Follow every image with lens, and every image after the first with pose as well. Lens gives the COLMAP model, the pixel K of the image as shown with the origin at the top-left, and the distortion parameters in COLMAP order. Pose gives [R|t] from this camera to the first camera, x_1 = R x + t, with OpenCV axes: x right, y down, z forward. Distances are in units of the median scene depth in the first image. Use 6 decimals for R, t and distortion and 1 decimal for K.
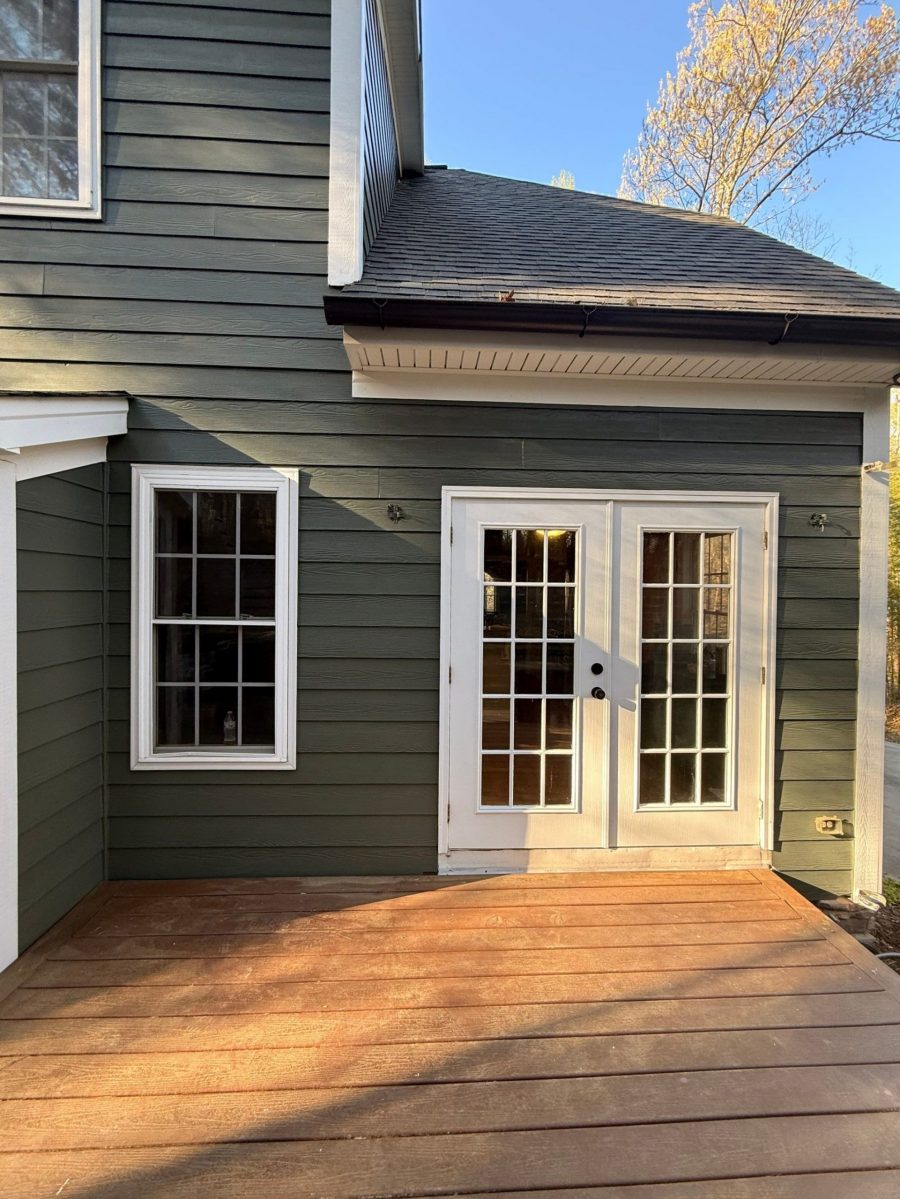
lens RADIAL K [[476.4, 0, 454.4], [0, 476.4, 597.9], [0, 0, 1]] dist [0.001344, -0.000261]
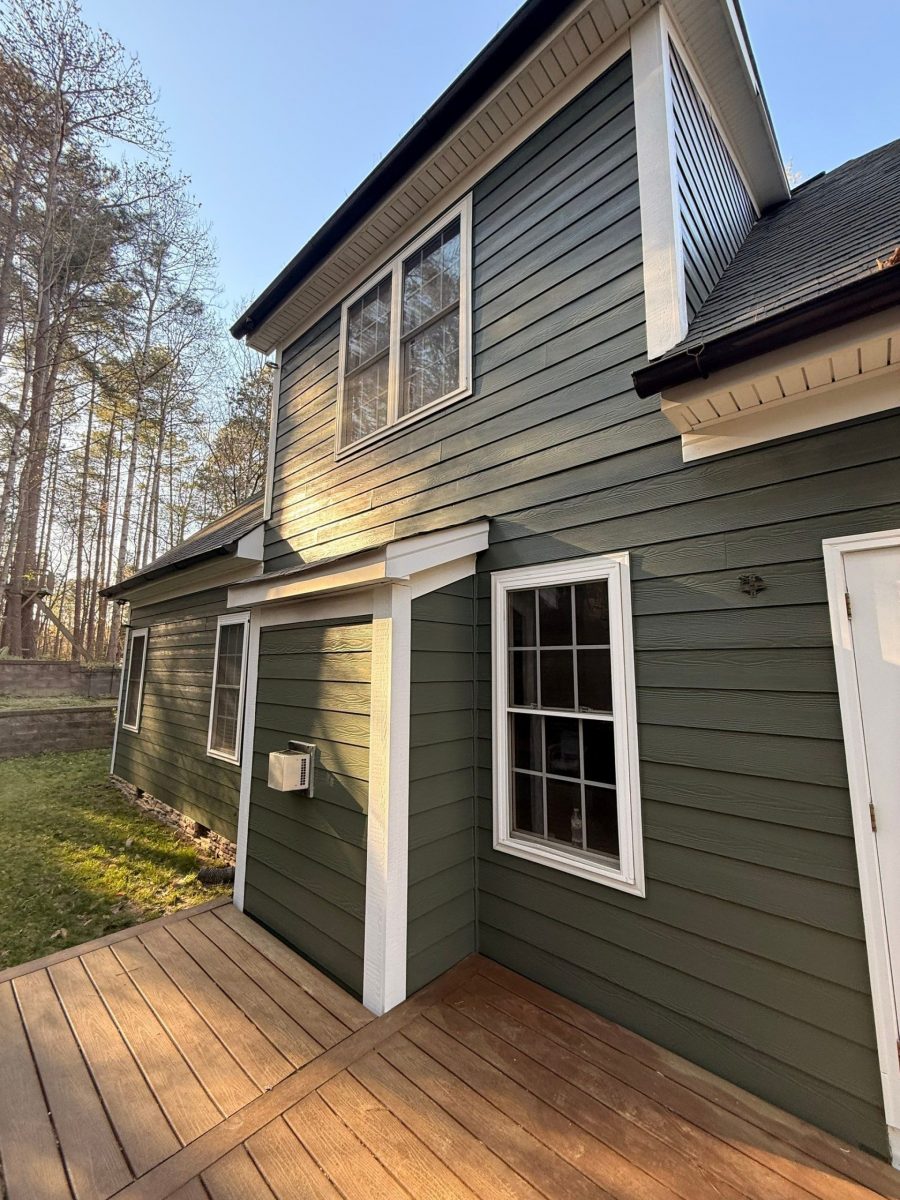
lens RADIAL K [[476.8, 0, 452.4], [0, 476.8, 598.9], [0, 0, 1]] dist [0.001344, -0.000261]
pose [[0.714802, -0.107289, -0.691048, 0.065048], [-0.009386, 0.986600, -0.162885, -0.021724], [0.699264, 0.122917, 0.704217, 0.102932]]
